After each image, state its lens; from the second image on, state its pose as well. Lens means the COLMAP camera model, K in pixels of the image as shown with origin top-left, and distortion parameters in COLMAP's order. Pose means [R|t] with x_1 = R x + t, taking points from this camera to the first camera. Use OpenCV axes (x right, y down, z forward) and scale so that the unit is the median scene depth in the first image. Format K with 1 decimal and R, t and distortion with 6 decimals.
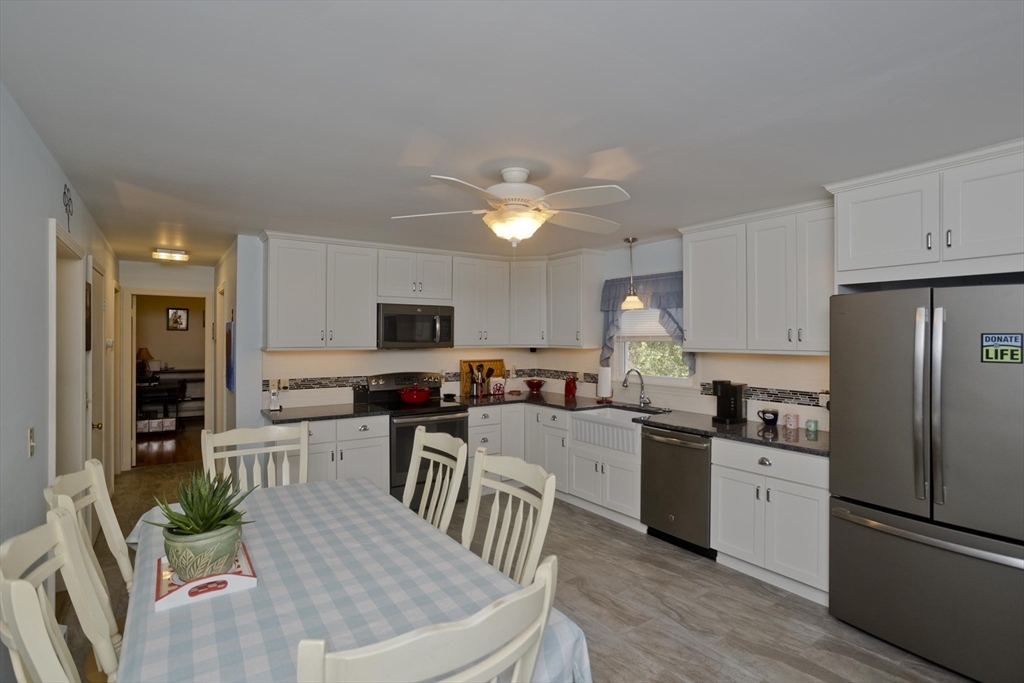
lens RADIAL K [[496.4, 0, 512.0], [0, 496.4, 341.5], [0, 0, 1]] dist [-0.055125, 0.000009]
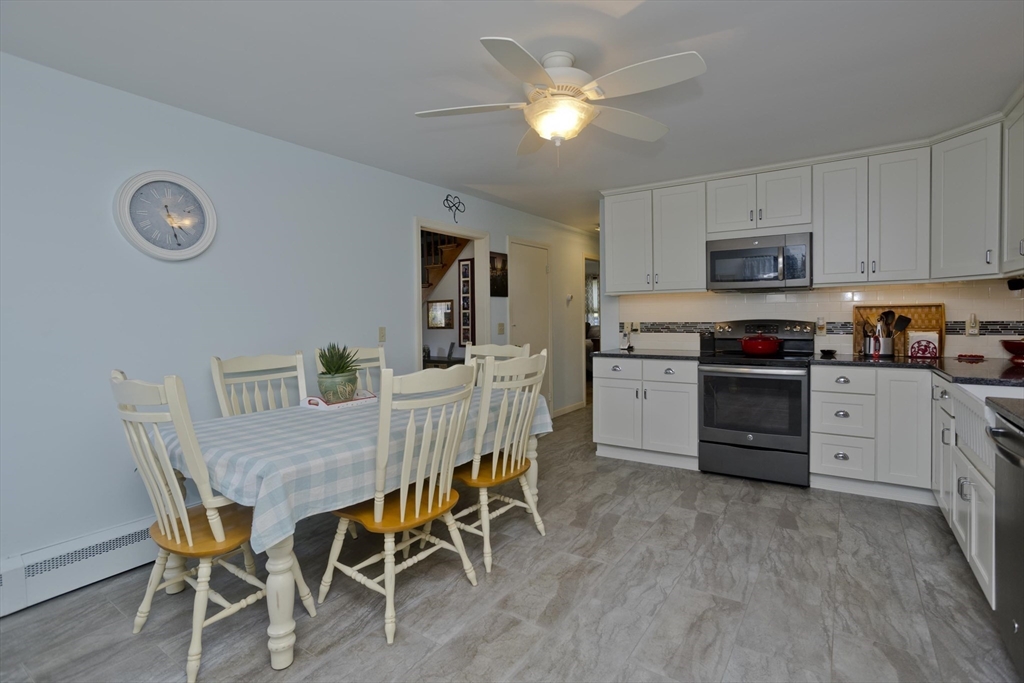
lens RADIAL K [[489.8, 0, 517.0], [0, 489.8, 328.3], [0, 0, 1]] dist [-0.002602, 0.000144]
pose [[0.374007, 0.016387, -0.927281, 0.424790], [0.002994, 0.999817, 0.018876, 0.064192], [0.927421, -0.009837, 0.373890, 0.320388]]
